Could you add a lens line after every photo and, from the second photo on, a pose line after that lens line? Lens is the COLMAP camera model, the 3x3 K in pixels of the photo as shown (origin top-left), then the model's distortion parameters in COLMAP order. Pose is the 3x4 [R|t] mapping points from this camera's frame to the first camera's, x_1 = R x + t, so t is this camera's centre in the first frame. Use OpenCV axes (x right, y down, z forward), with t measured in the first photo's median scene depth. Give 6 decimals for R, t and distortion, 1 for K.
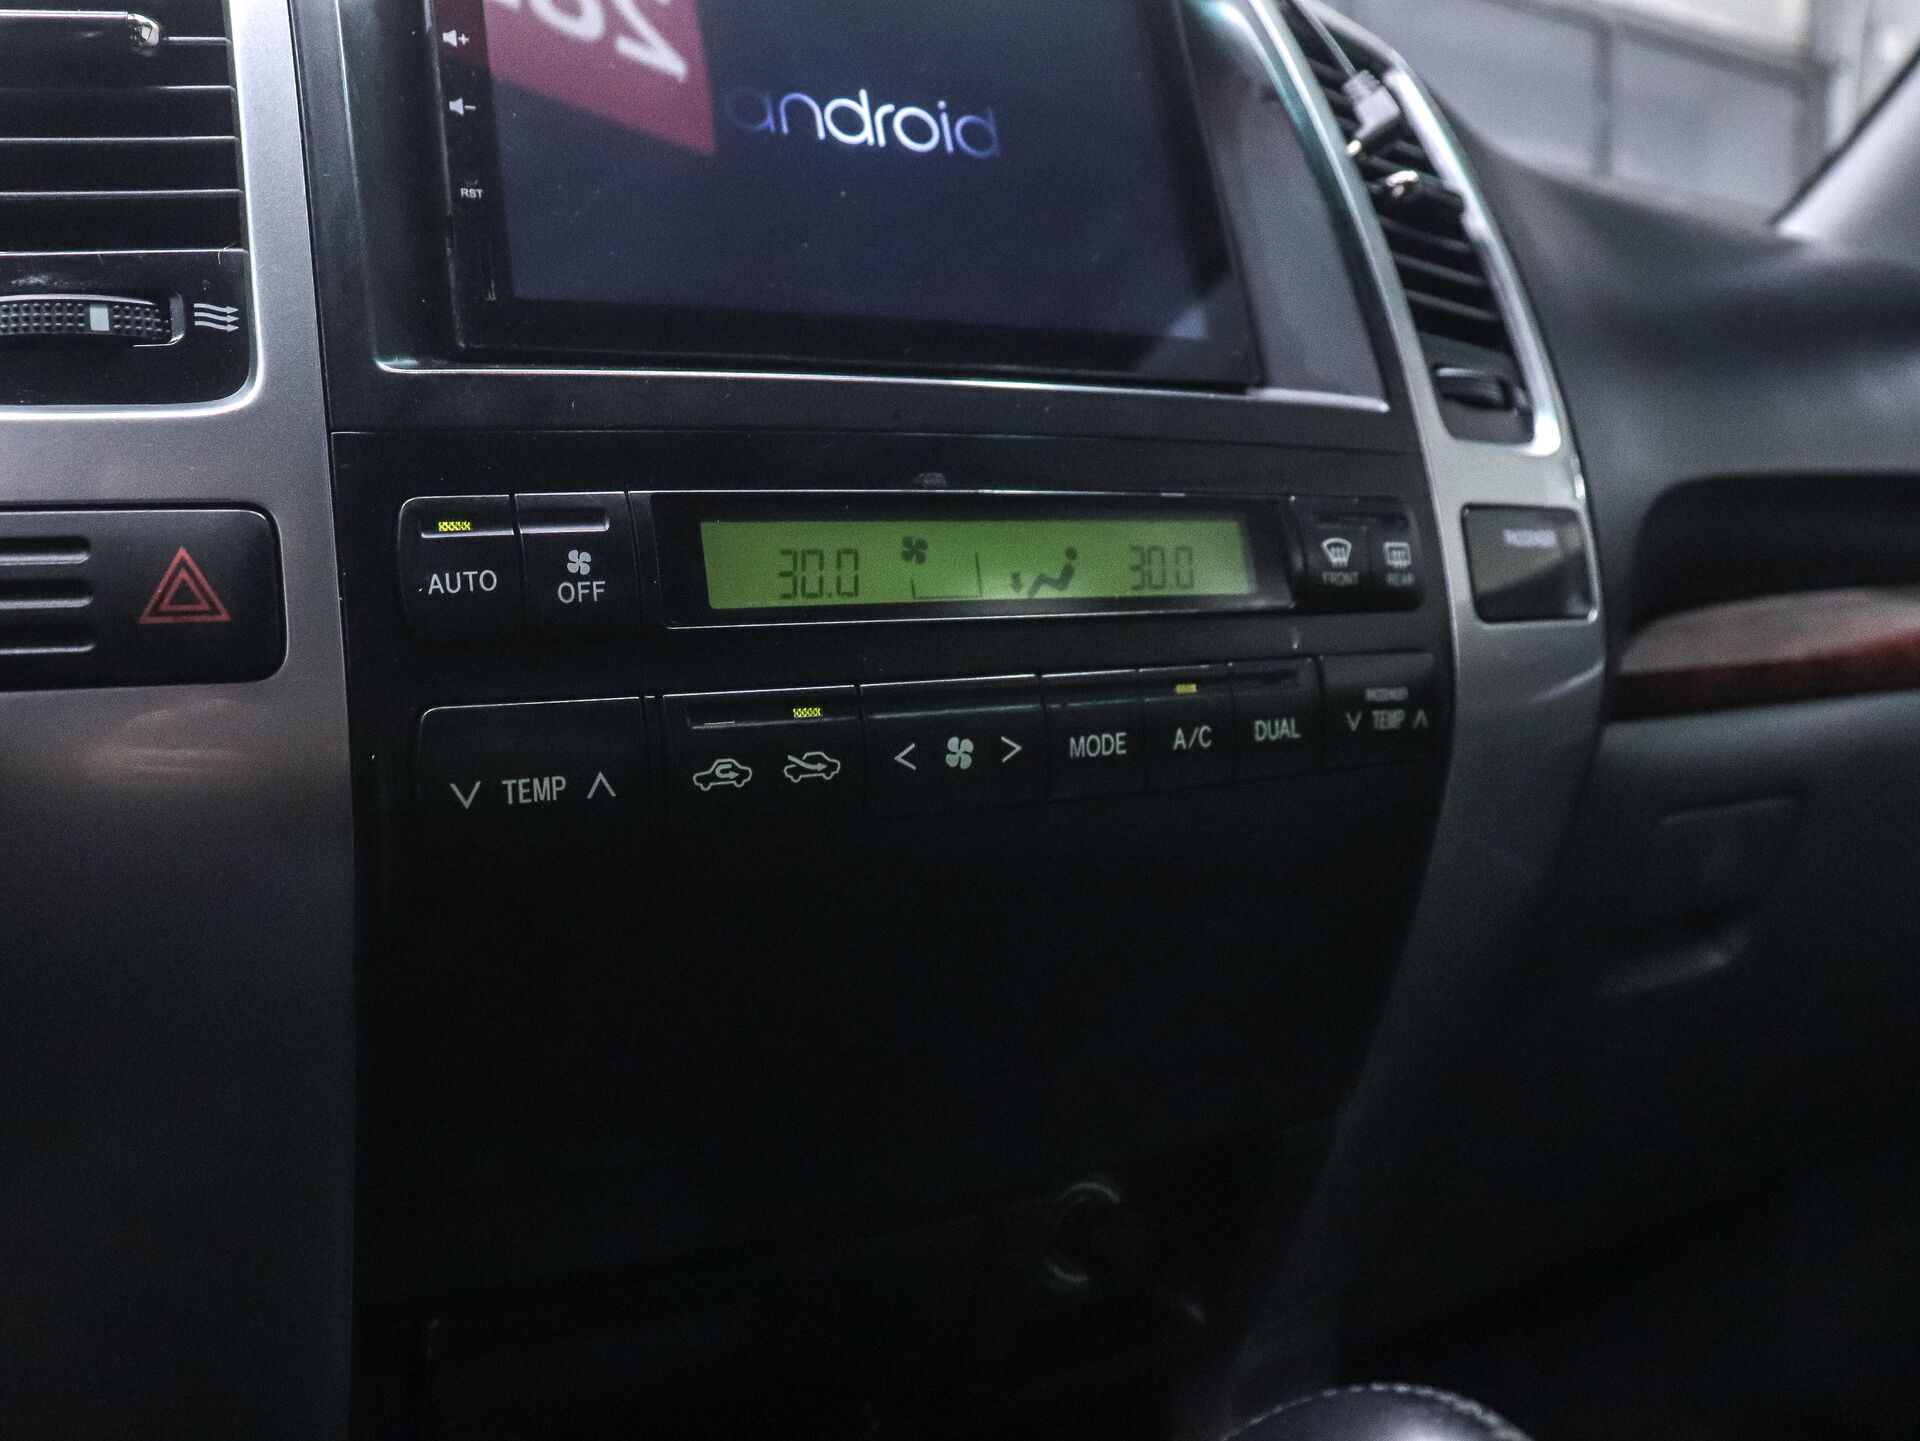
lens RADIAL K [[1756.5, 0, 960.0], [0, 1756.5, 720.5], [0, 0, 1]] dist [-0.209073, 0.165695]
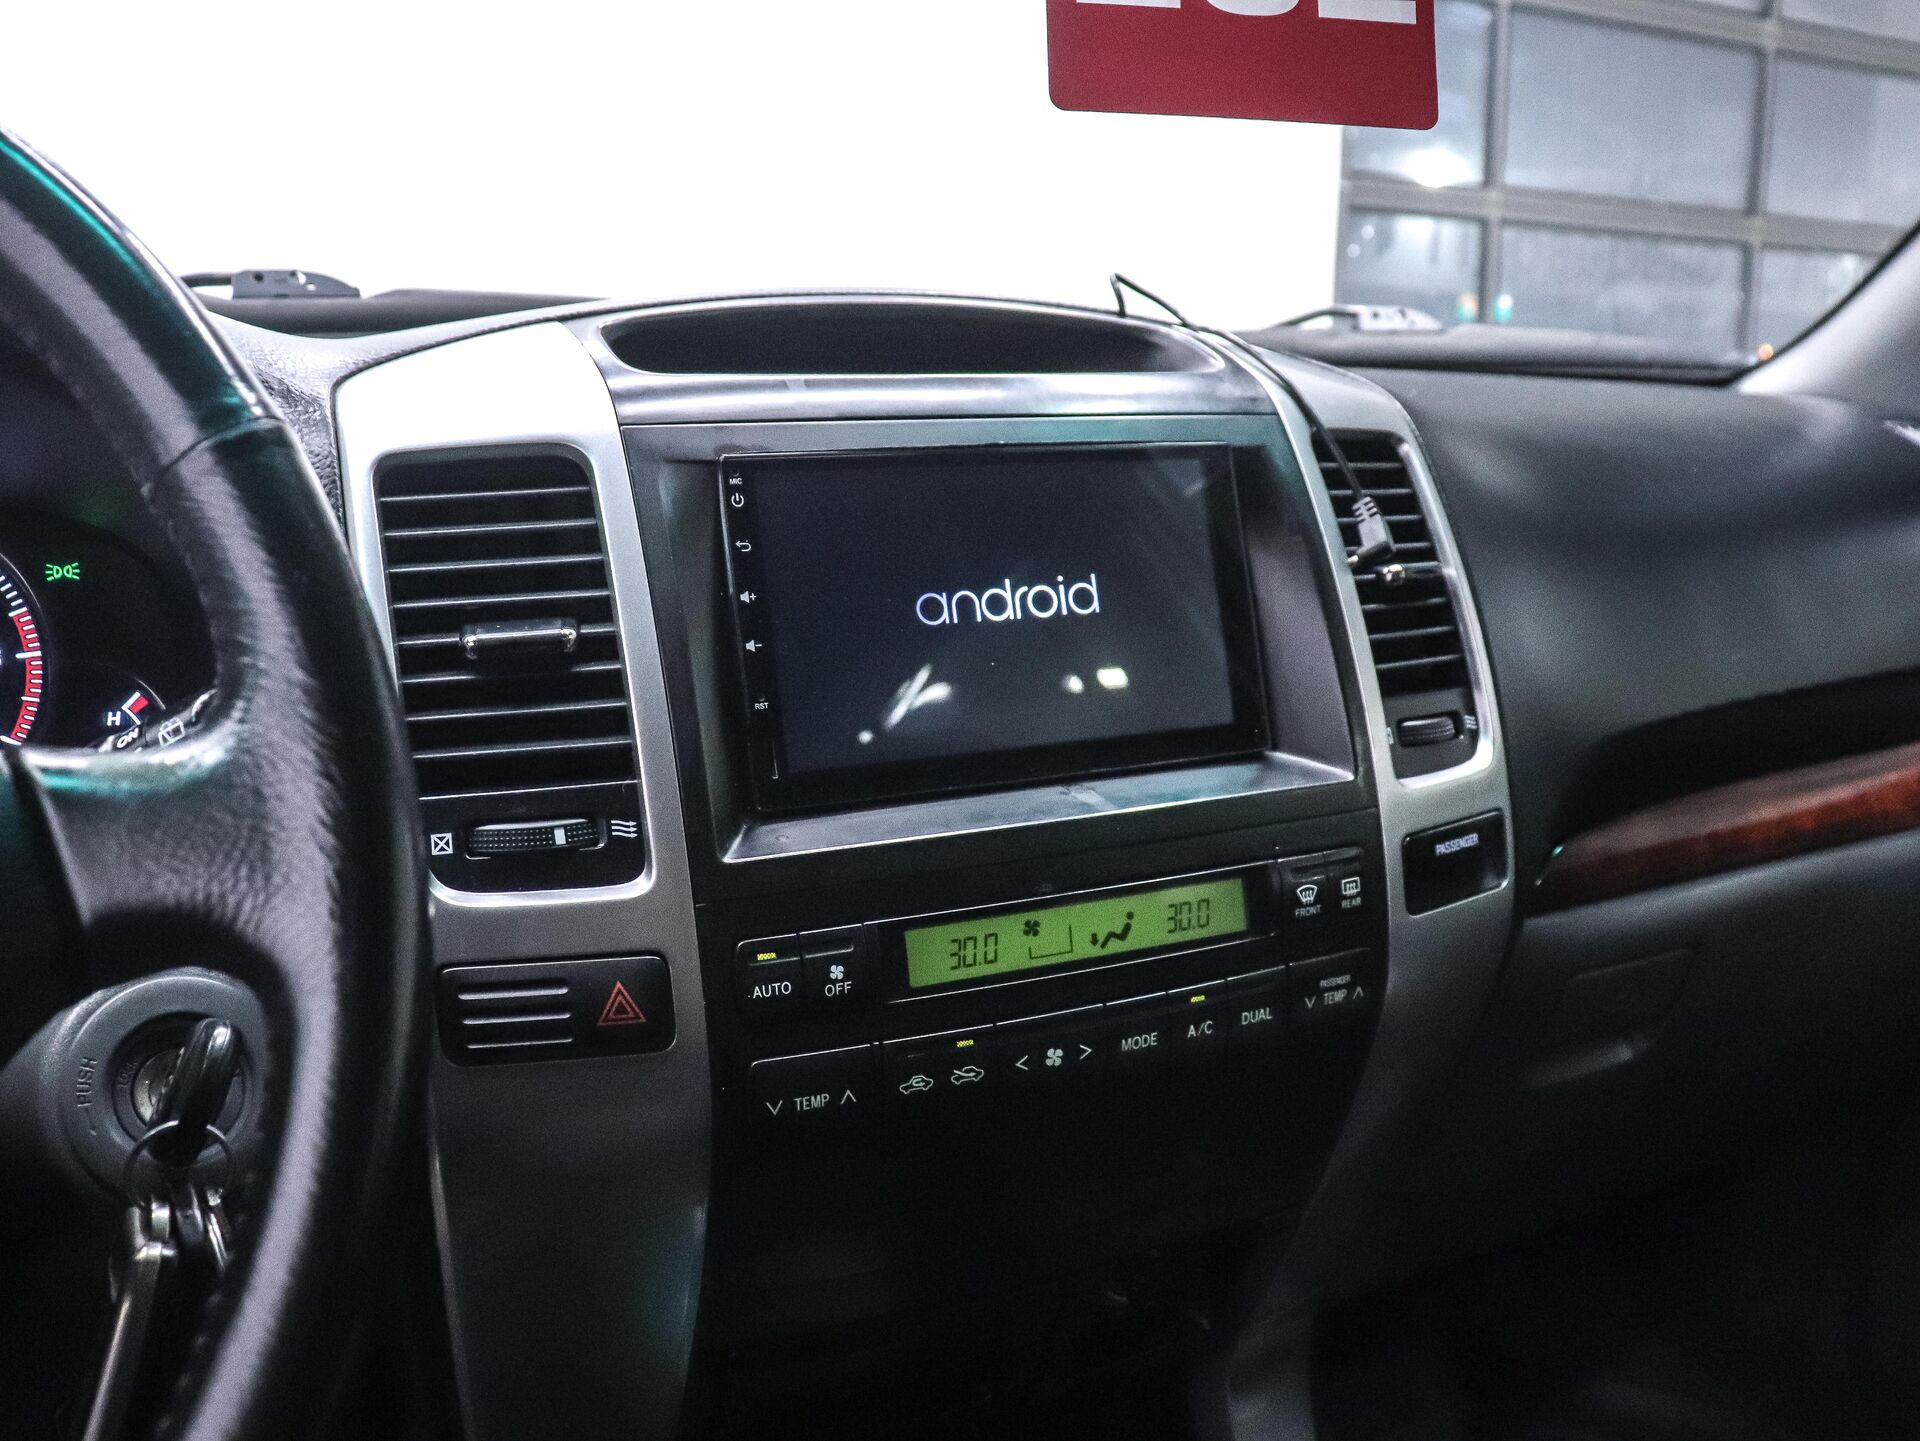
lens RADIAL K [[1756.5, 0, 960.0], [0, 1756.5, 720.5], [0, 0, 1]] dist [-0.209073, 0.165695]
pose [[0.997082, 0.033593, -0.068543, 0.012832], [-0.025898, 0.993571, 0.110211, -0.469828], [0.071805, -0.108115, 0.991542, -0.609169]]
